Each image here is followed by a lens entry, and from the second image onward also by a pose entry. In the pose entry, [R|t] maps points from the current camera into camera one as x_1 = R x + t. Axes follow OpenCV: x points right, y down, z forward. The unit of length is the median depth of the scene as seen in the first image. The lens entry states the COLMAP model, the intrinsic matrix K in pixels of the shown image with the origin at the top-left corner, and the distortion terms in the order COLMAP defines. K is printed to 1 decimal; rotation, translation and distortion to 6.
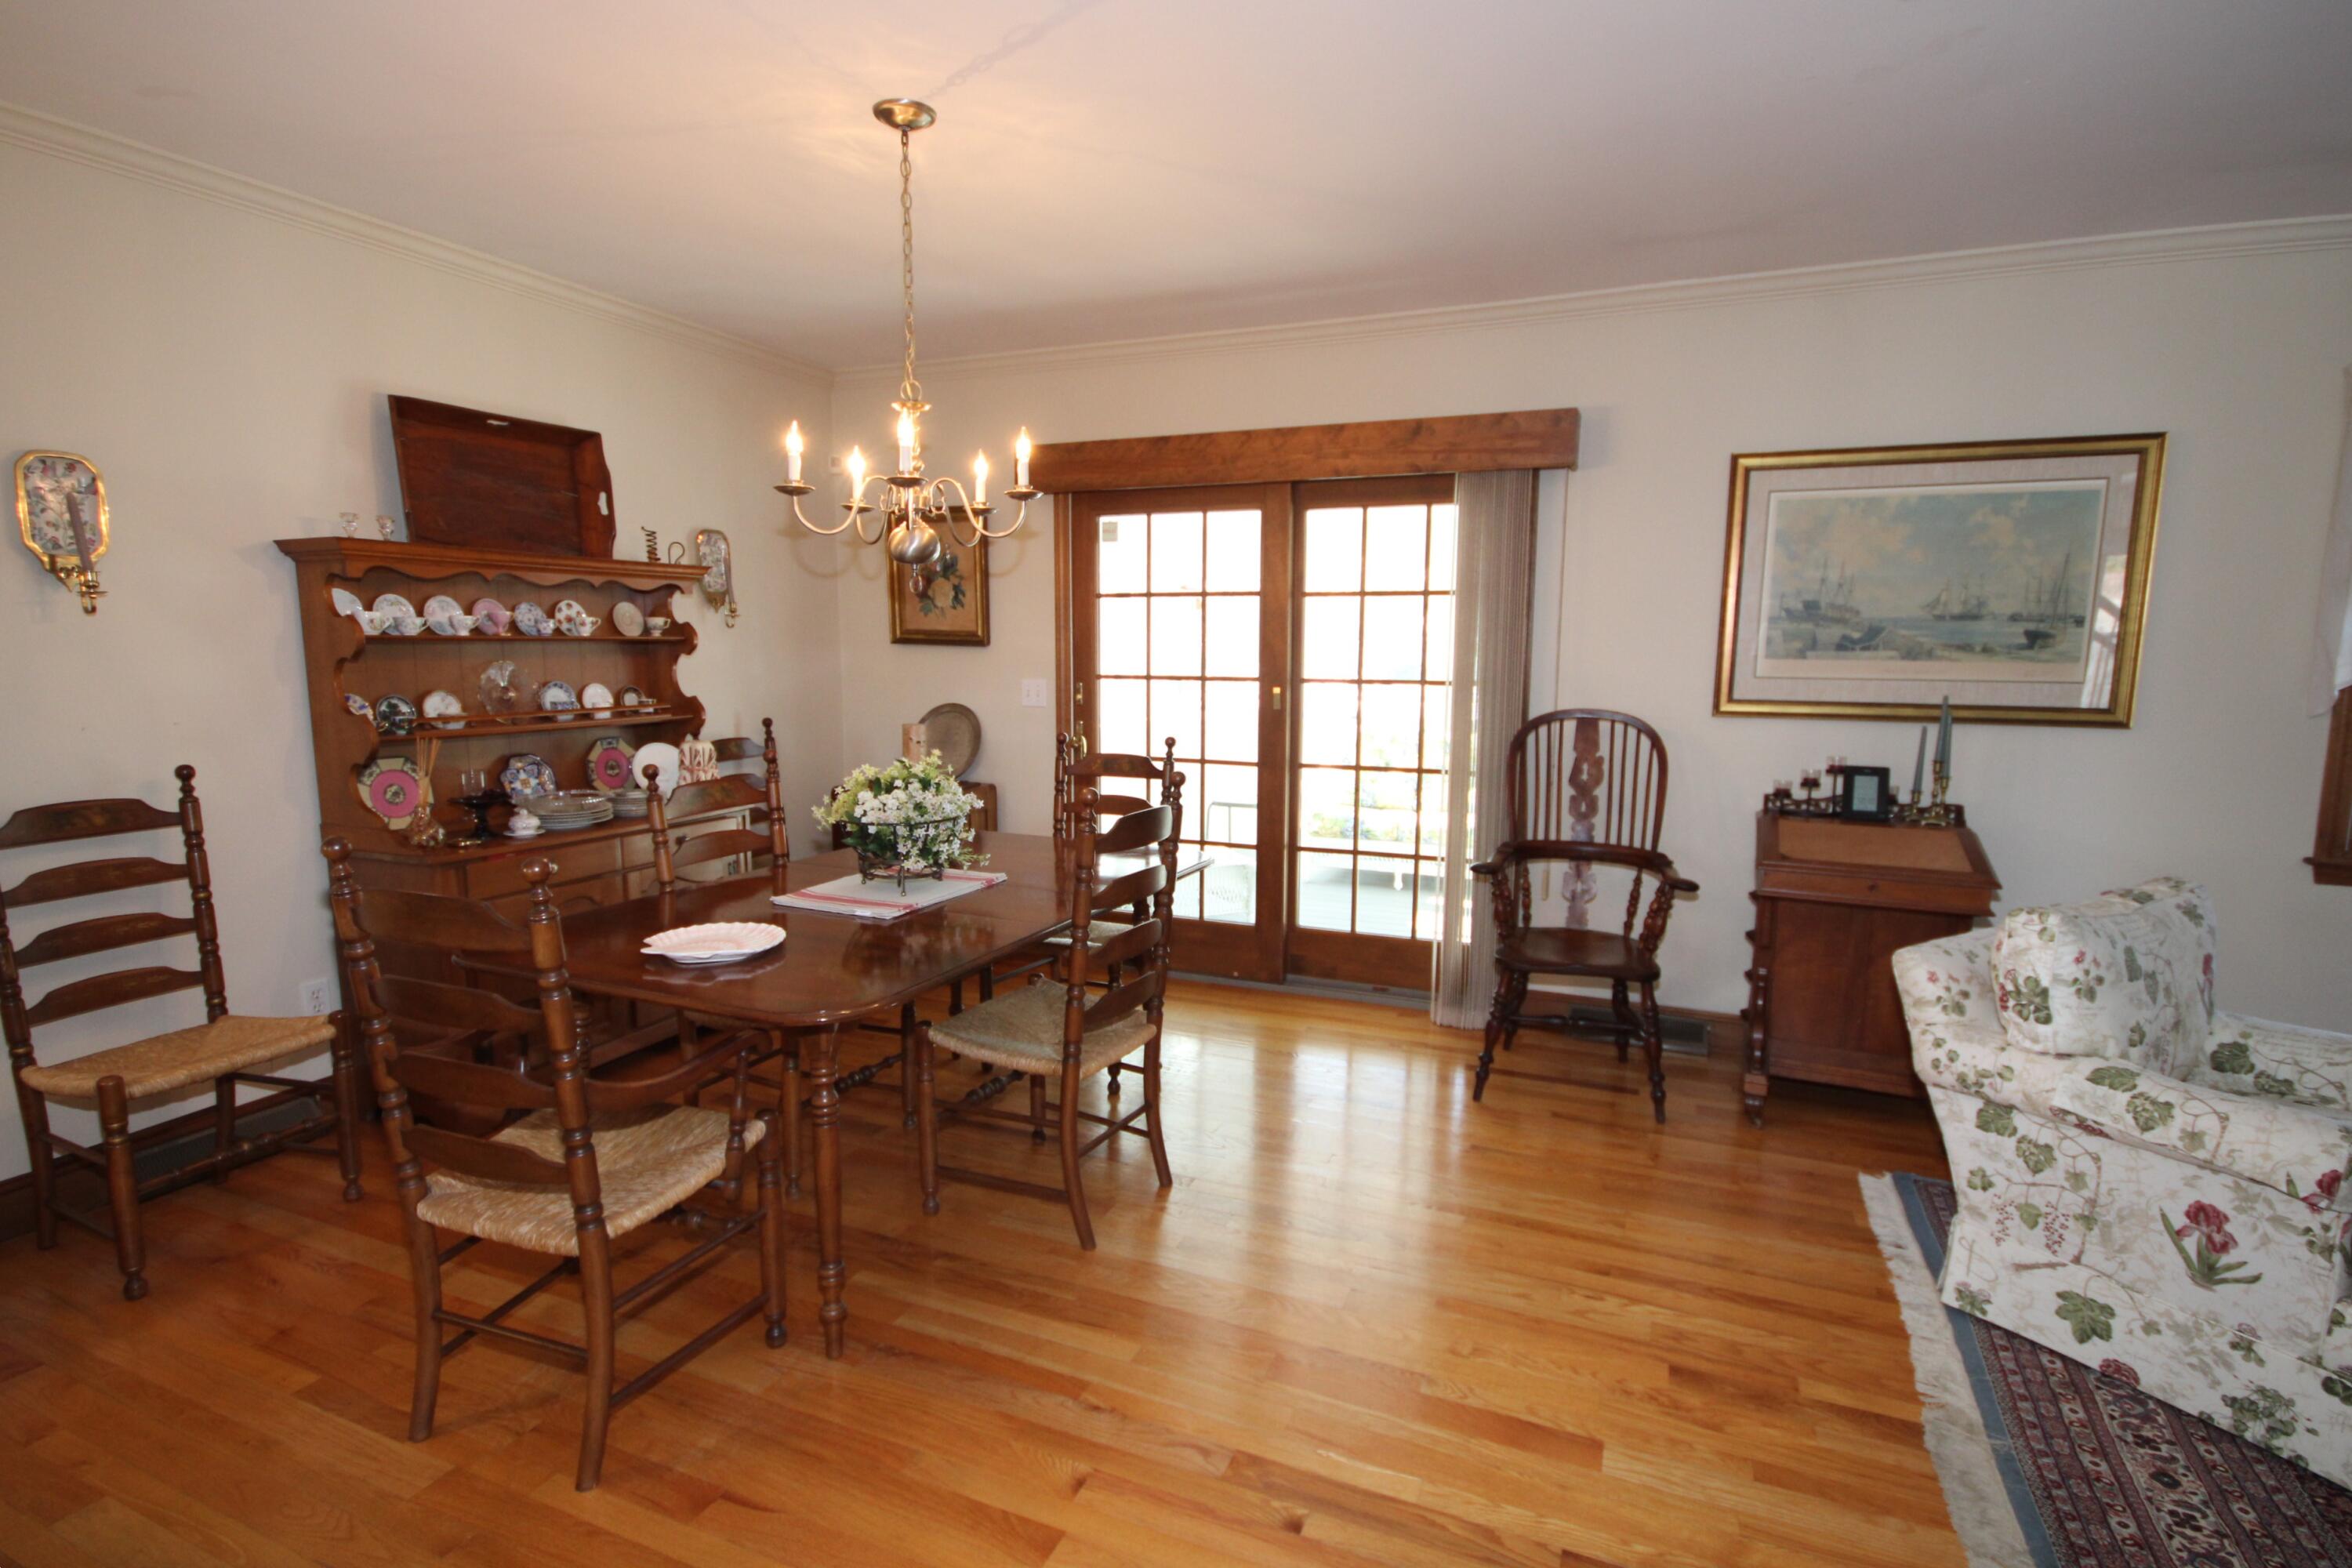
lens RADIAL K [[1189.2, 0, 1172.0], [0, 1189.2, 788.0], [0, 0, 1]] dist [0.001568, -0.006549]
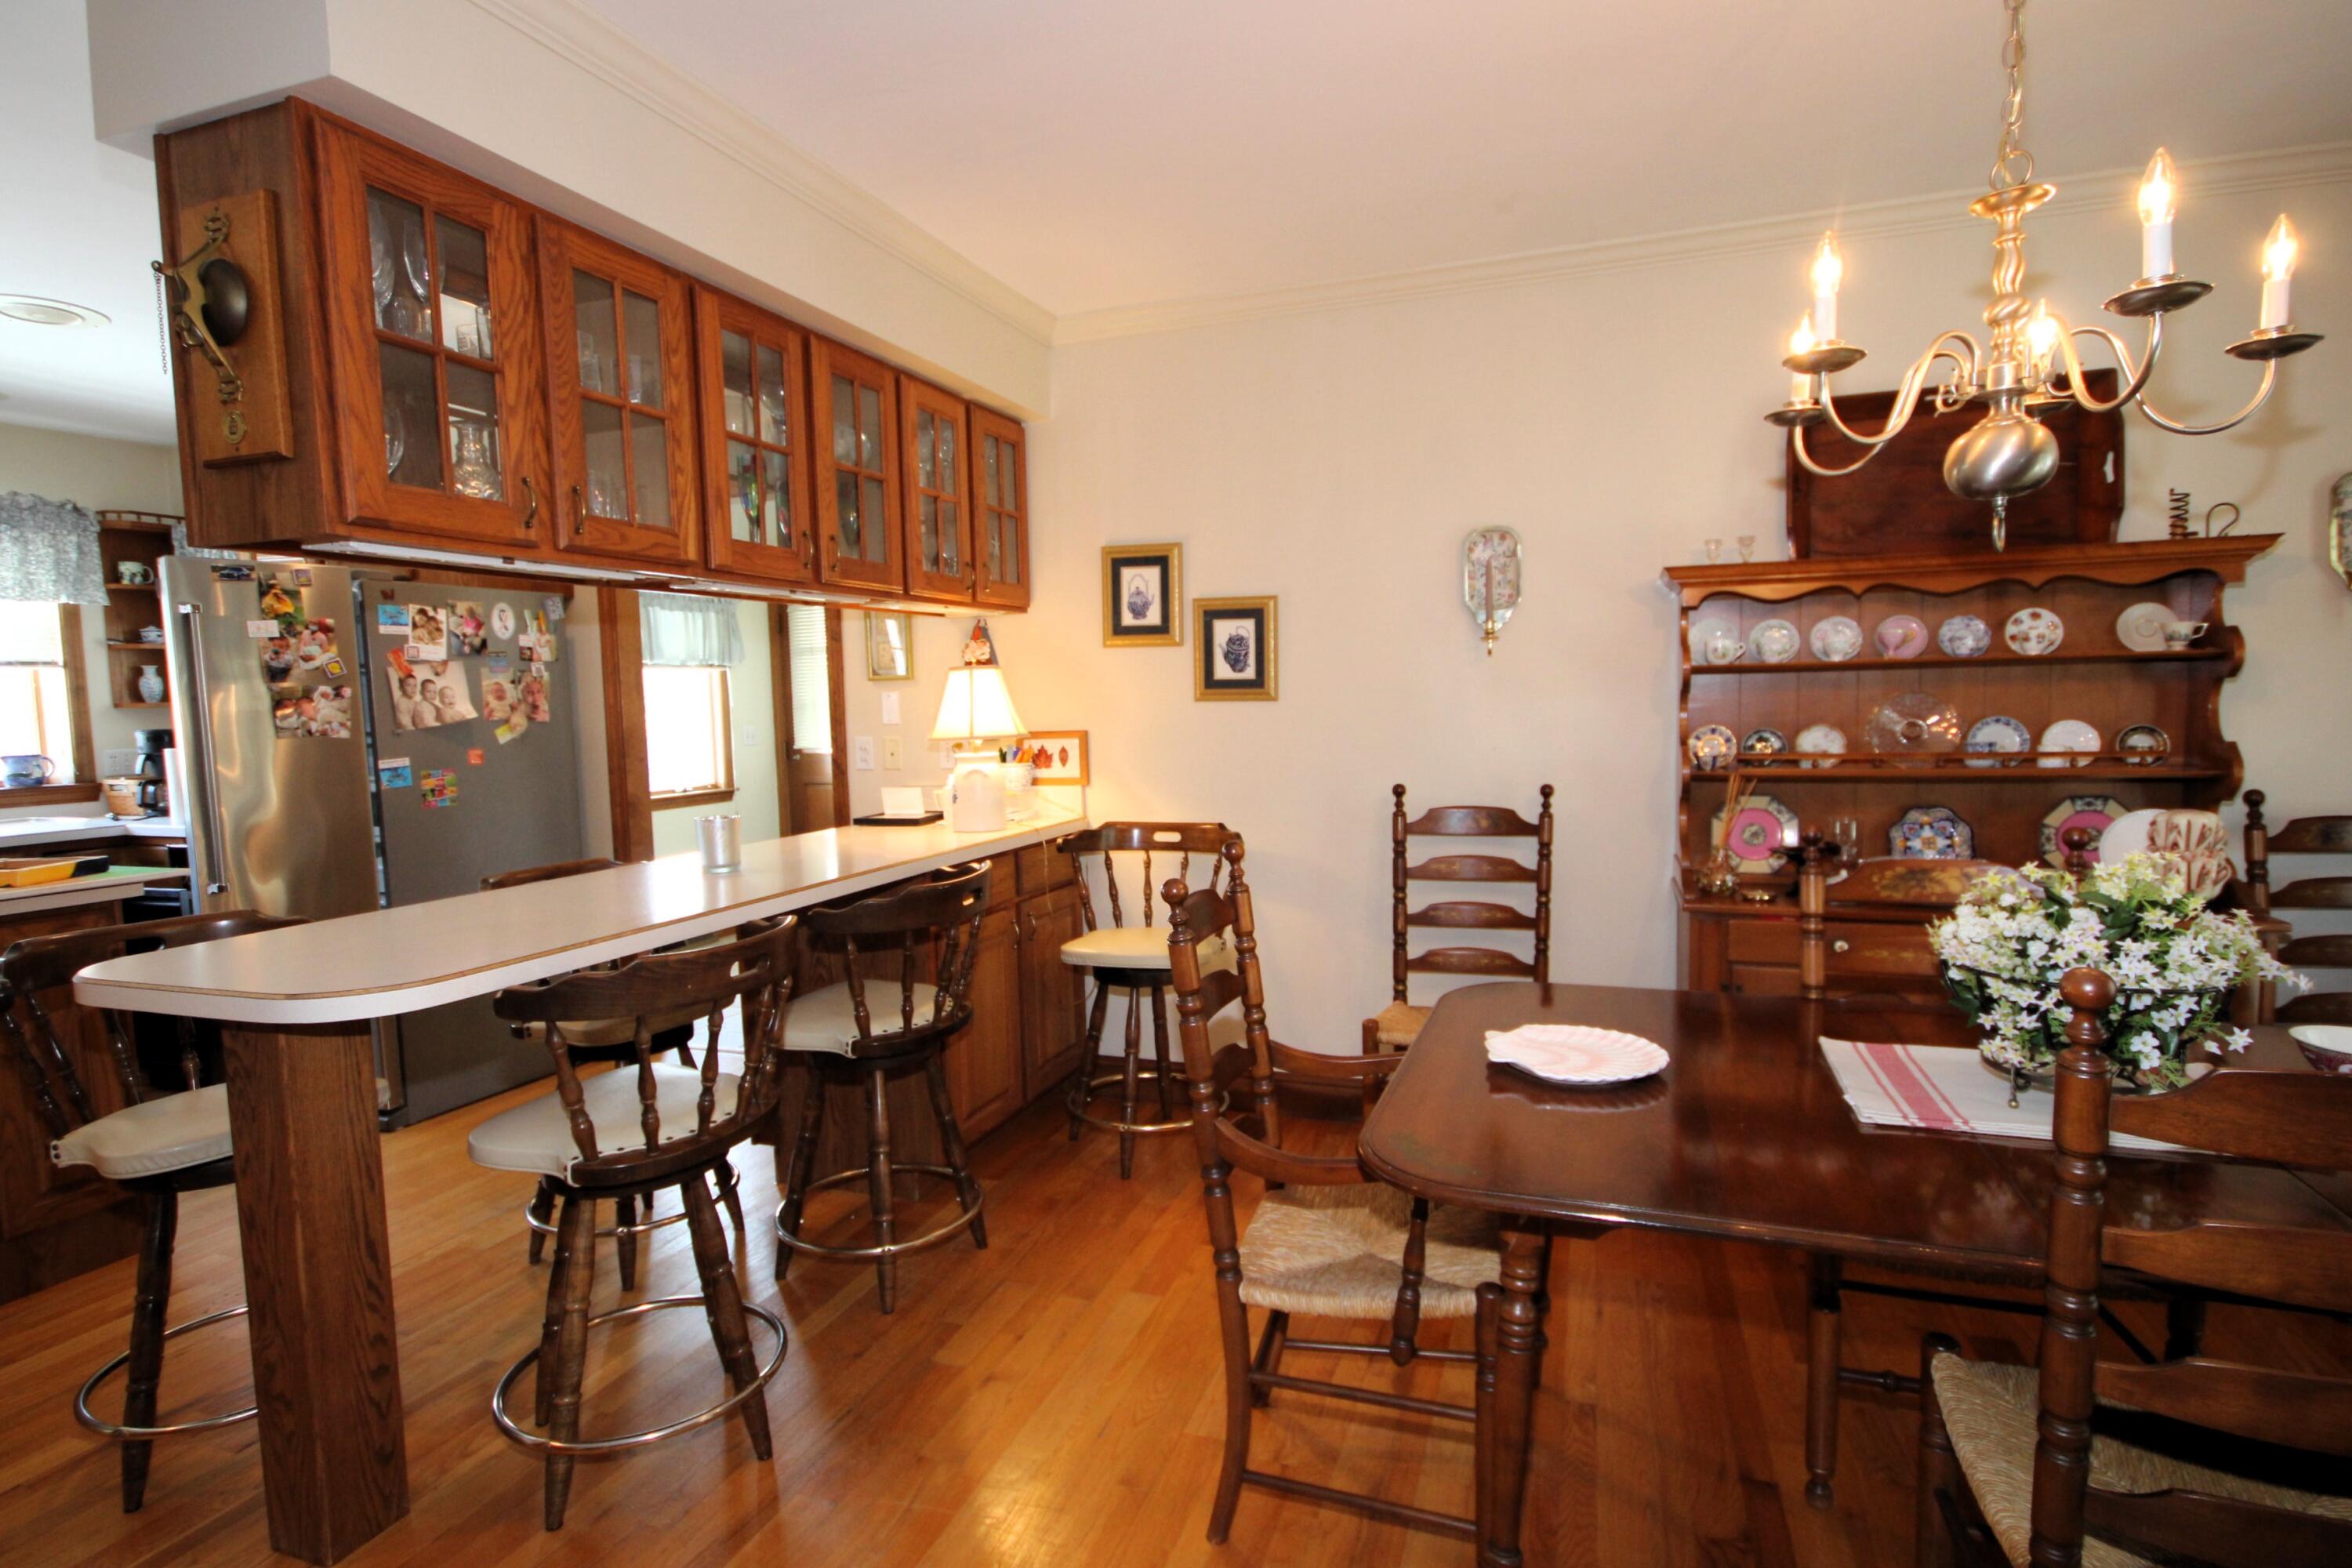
lens RADIAL K [[1189.2, 0, 1165.8], [0, 1189.2, 791.9], [0, 0, 1]] dist [0.001568, -0.006549]
pose [[0.062611, 0.070705, -0.995530, 0.204255], [-0.100716, 0.992843, 0.064180, -0.035169], [0.992943, 0.096247, 0.069284, 0.408148]]
